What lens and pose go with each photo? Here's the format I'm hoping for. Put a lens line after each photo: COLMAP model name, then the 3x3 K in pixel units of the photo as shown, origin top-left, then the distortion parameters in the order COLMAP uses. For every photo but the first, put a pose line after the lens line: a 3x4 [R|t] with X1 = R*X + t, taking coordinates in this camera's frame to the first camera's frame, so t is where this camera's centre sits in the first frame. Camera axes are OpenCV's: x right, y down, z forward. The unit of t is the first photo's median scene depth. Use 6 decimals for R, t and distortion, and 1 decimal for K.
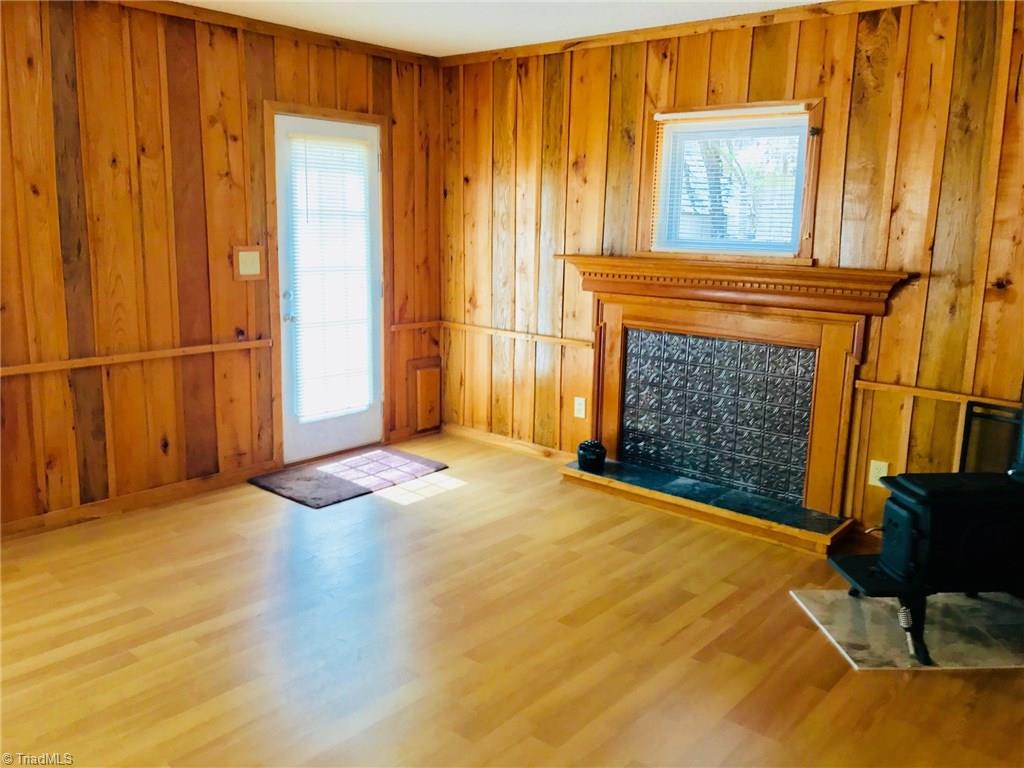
lens RADIAL K [[837.6, 0, 510.5], [0, 837.6, 373.6], [0, 0, 1]] dist [0.068409, -0.170168]
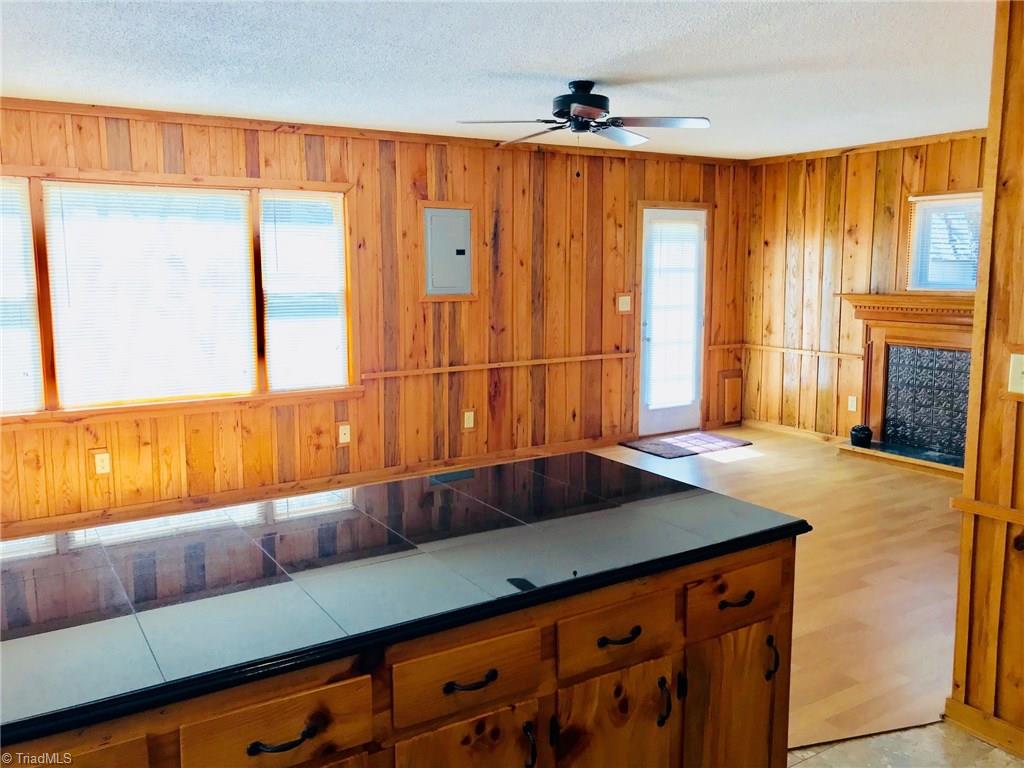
lens RADIAL K [[837.6, 0, 510.5], [0, 837.6, 373.6], [0, 0, 1]] dist [0.068409, -0.170168]
pose [[0.956170, 0.010741, -0.292616, -0.053125], [-0.027273, 0.998250, -0.052476, 0.084699], [0.291540, 0.058156, 0.954789, -0.529117]]
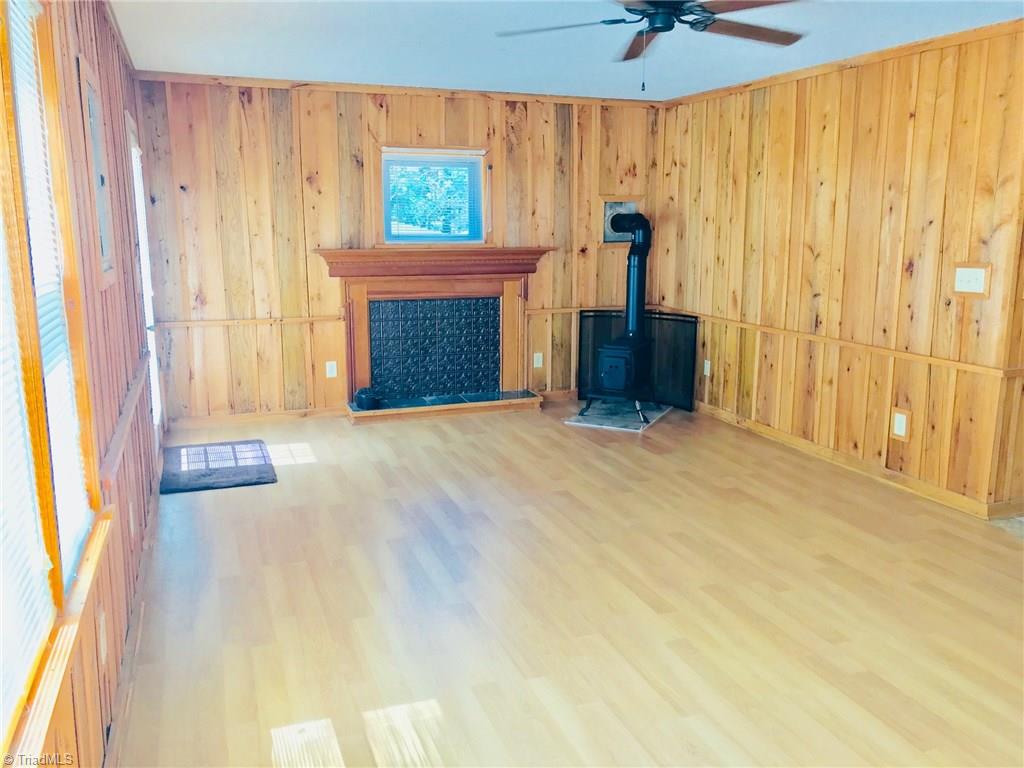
lens RADIAL K [[837.6, 0, 510.5], [0, 837.6, 373.6], [0, 0, 1]] dist [0.068409, -0.170168]
pose [[0.481169, -0.177238, 0.858524, -0.934376], [0.171531, 0.979452, 0.106066, -0.044375], [-0.859682, 0.096227, 0.501684, 0.131556]]
